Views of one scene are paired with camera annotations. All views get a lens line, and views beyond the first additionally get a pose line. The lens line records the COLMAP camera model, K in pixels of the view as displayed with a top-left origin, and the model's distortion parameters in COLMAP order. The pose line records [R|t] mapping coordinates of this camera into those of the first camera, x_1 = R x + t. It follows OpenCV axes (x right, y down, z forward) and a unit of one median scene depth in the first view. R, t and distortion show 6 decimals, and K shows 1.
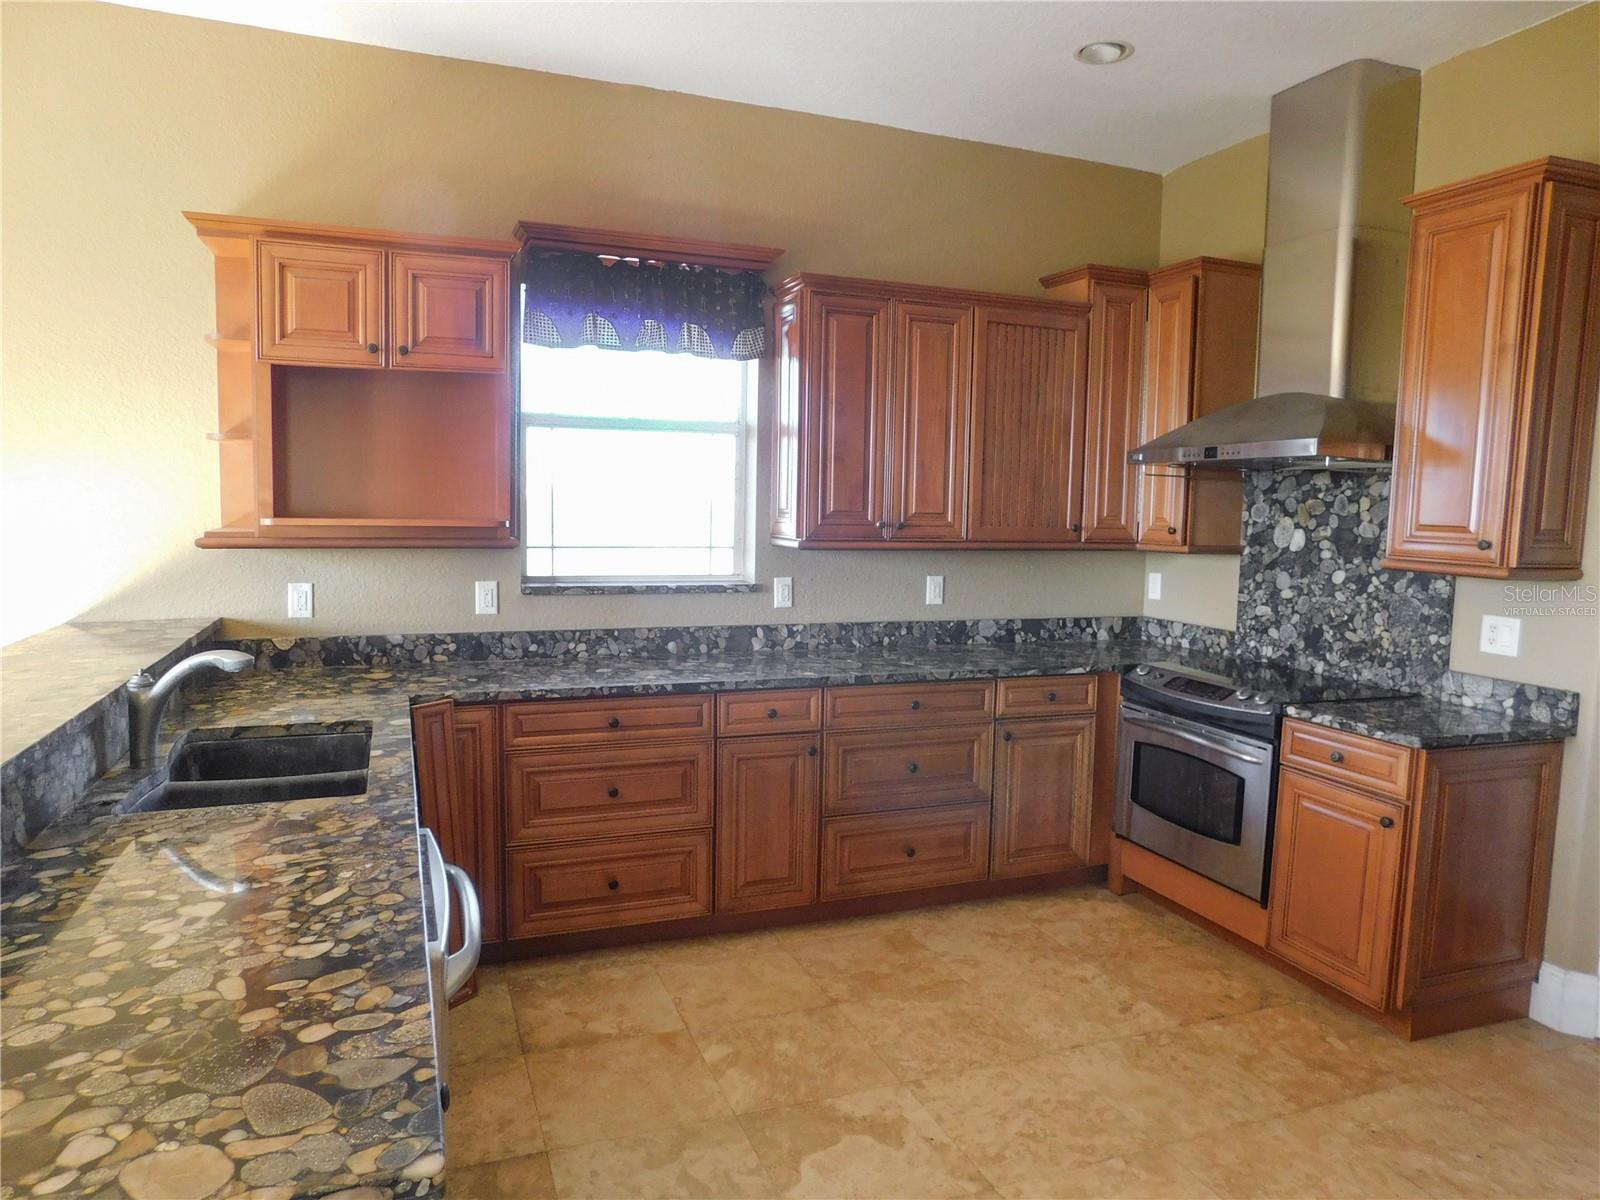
lens RADIAL K [[1069.4, 0, 798.6], [0, 1069.4, 606.0], [0, 0, 1]] dist [-0.058115, 0.065810]
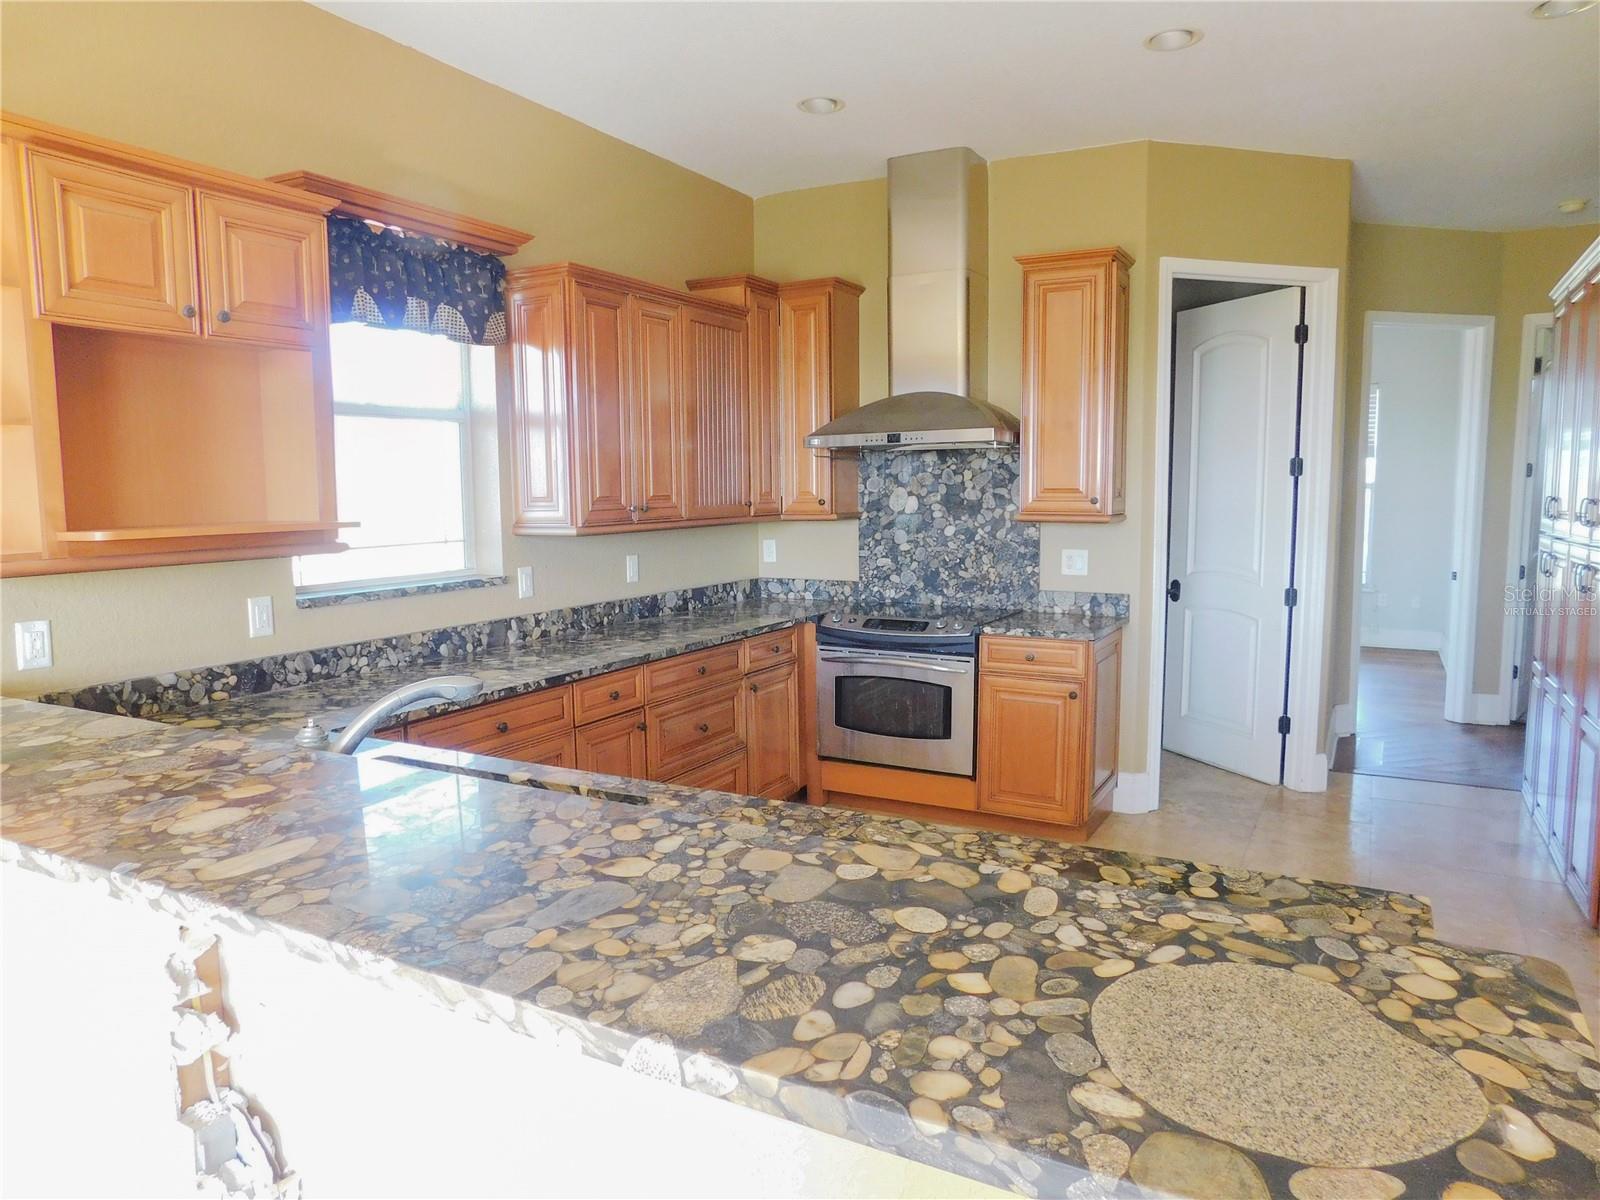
lens RADIAL K [[1069.4, 0, 798.6], [0, 1069.4, 606.0], [0, 0, 1]] dist [-0.058115, 0.065810]
pose [[0.766891, -0.103764, 0.633334, -0.487965], [0.092412, 0.994413, 0.051022, -0.019227], [-0.635089, 0.019400, 0.772195, 0.087195]]
